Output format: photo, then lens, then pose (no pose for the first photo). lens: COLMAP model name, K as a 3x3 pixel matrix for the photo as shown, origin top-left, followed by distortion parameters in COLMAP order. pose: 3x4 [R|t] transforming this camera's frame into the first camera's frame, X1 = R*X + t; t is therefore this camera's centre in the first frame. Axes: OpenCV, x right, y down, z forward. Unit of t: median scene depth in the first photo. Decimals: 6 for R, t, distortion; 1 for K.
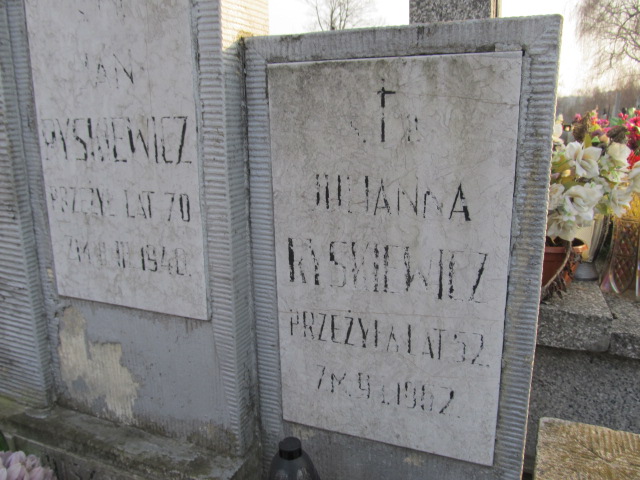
lens RADIAL K [[530.2, 0, 321.0], [0, 530.2, 218.9], [0, 0, 1]] dist [-0.053741, 0.017190]
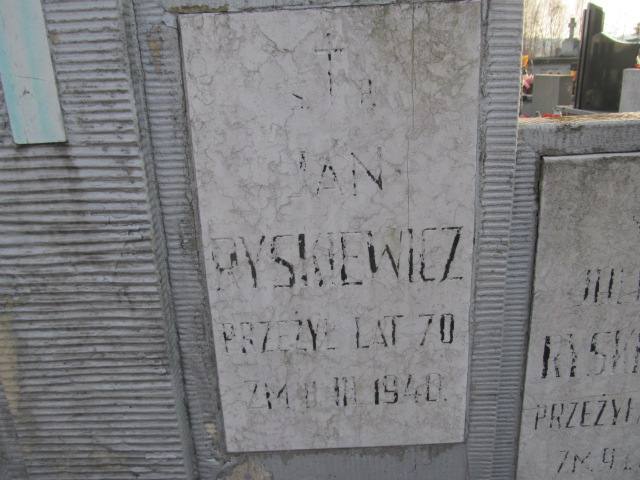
lens RADIAL K [[530.2, 0, 321.0], [0, 530.2, 218.9], [0, 0, 1]] dist [-0.053741, 0.017190]
pose [[0.917831, -0.138480, 0.372034, -0.724675], [0.111986, 0.989440, 0.092016, -0.291686], [-0.380848, -0.042792, 0.923647, 0.303154]]
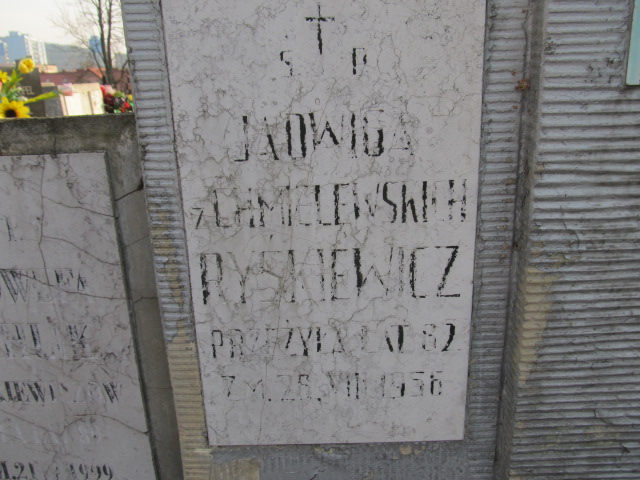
lens RADIAL K [[514.3, 0, 319.8], [0, 514.3, 215.4], [0, 0, 1]] dist [-0.046546, 0.016141]
pose [[0.918165, -0.124614, 0.376092, -1.448380], [0.106270, 0.991925, 0.069223, -0.295557], [-0.381681, -0.023591, 0.923993, 0.676699]]
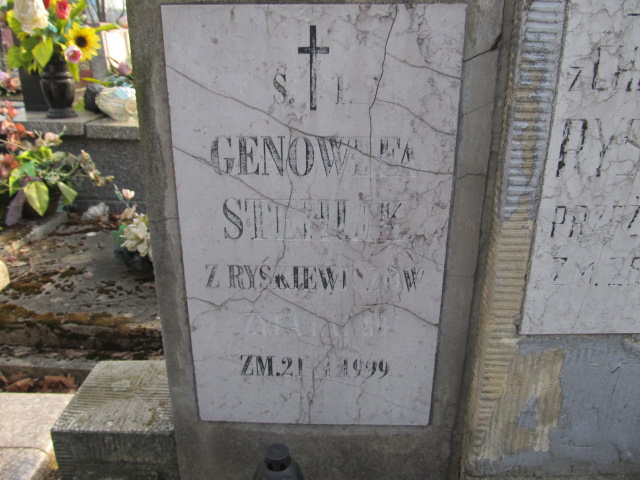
lens RADIAL K [[530.2, 0, 321.0], [0, 530.2, 218.9], [0, 0, 1]] dist [-0.053741, 0.017190]
pose [[0.916102, -0.124239, 0.381210, -1.928412], [0.076222, 0.987407, 0.138629, -0.197192], [-0.393633, -0.097942, 0.914035, 0.900146]]
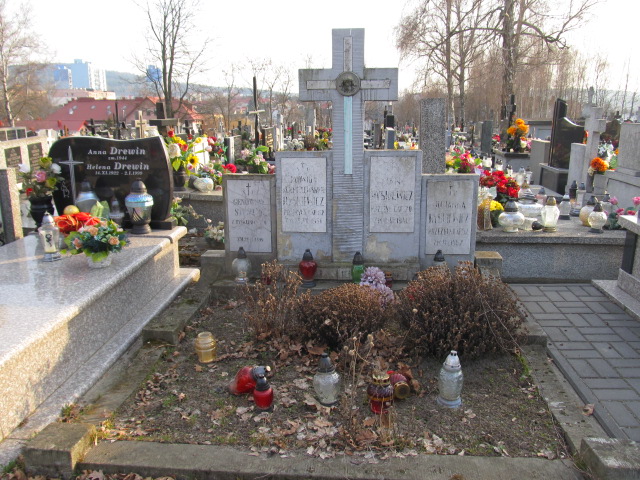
lens RADIAL K [[530.2, 0, 321.0], [0, 530.2, 218.9], [0, 0, 1]] dist [-0.053741, 0.017190]
pose [[0.949191, -0.059783, 0.308971, -2.549413], [0.060541, 0.998140, 0.007142, -0.014685], [-0.308823, 0.011927, 0.951045, -3.396975]]
